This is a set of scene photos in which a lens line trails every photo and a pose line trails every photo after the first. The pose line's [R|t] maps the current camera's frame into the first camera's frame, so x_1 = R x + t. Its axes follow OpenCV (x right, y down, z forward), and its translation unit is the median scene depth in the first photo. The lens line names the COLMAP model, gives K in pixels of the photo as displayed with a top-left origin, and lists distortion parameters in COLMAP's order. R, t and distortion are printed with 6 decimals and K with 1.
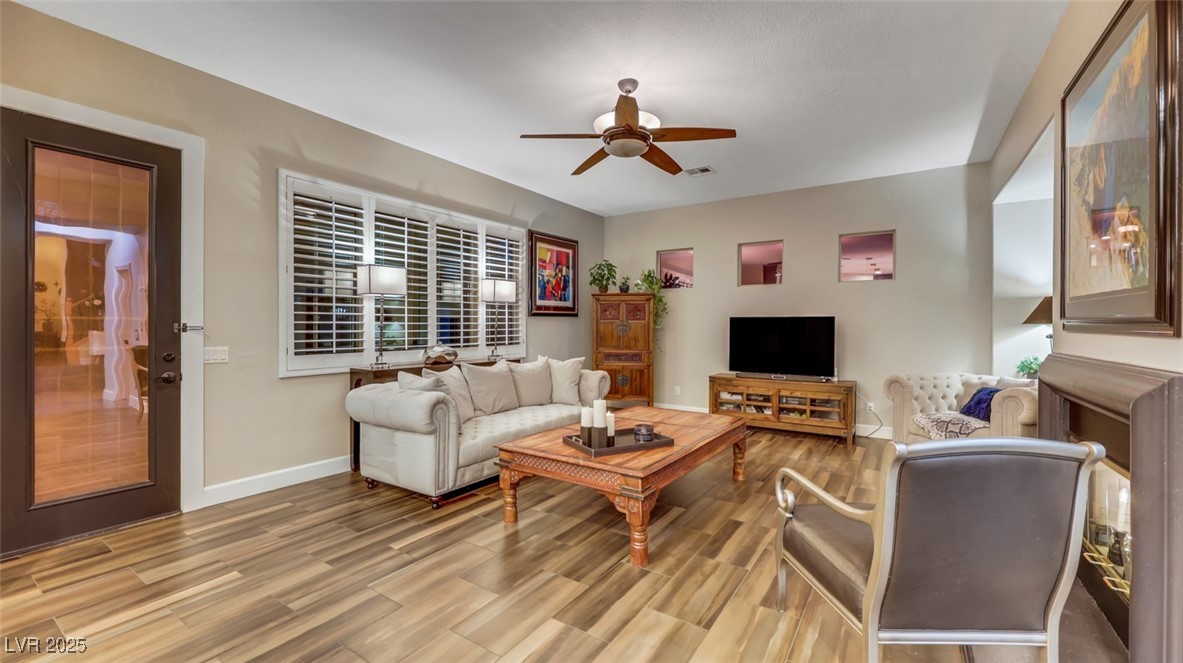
lens RADIAL K [[488.2, 0, 591.7], [0, 488.2, 337.9], [0, 0, 1]] dist [-0.009153, 0.001047]
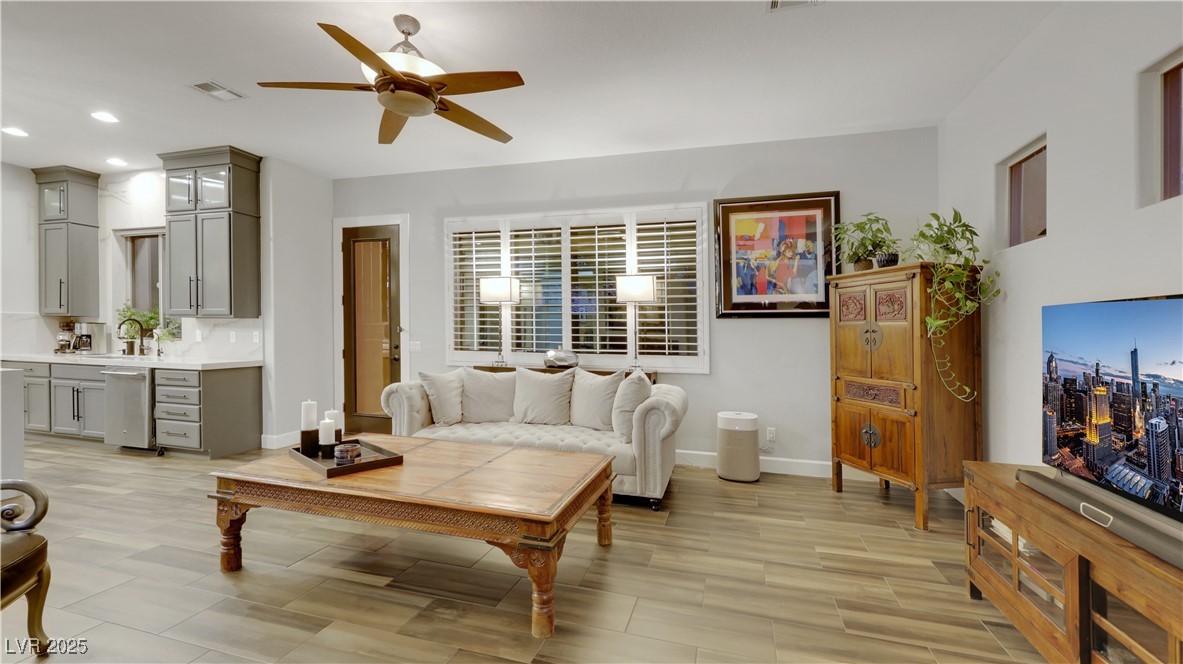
lens RADIAL K [[488.2, 0, 591.7], [0, 488.2, 338.4], [0, 0, 1]] dist [-0.009153, 0.001047]
pose [[0.287318, 0.007181, -0.957808, 0.613116], [-0.039218, 0.999222, -0.004273, -0.004248], [0.957032, 0.038792, 0.287376, 0.723544]]
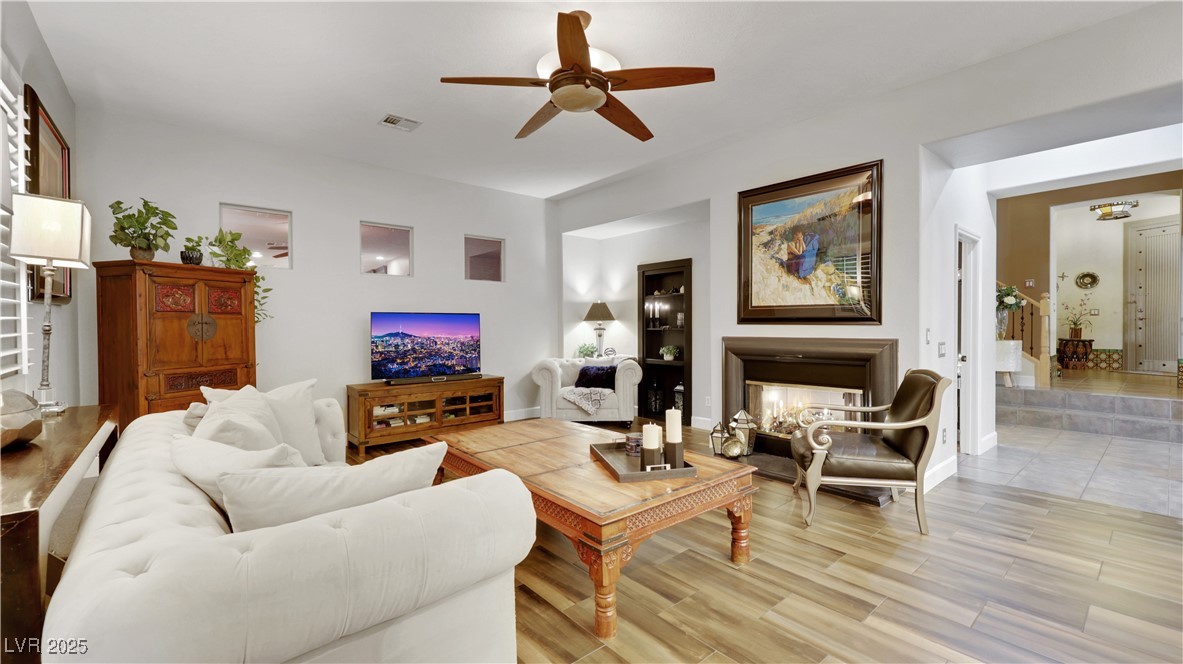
lens RADIAL K [[488.2, 0, 591.7], [0, 488.2, 338.4], [0, 0, 1]] dist [-0.009153, 0.001047]
pose [[0.261783, -0.030909, 0.964632, -0.471528], [0.028396, 0.999301, 0.024314, -0.010684], [-0.964709, 0.021027, 0.262477, 0.522590]]
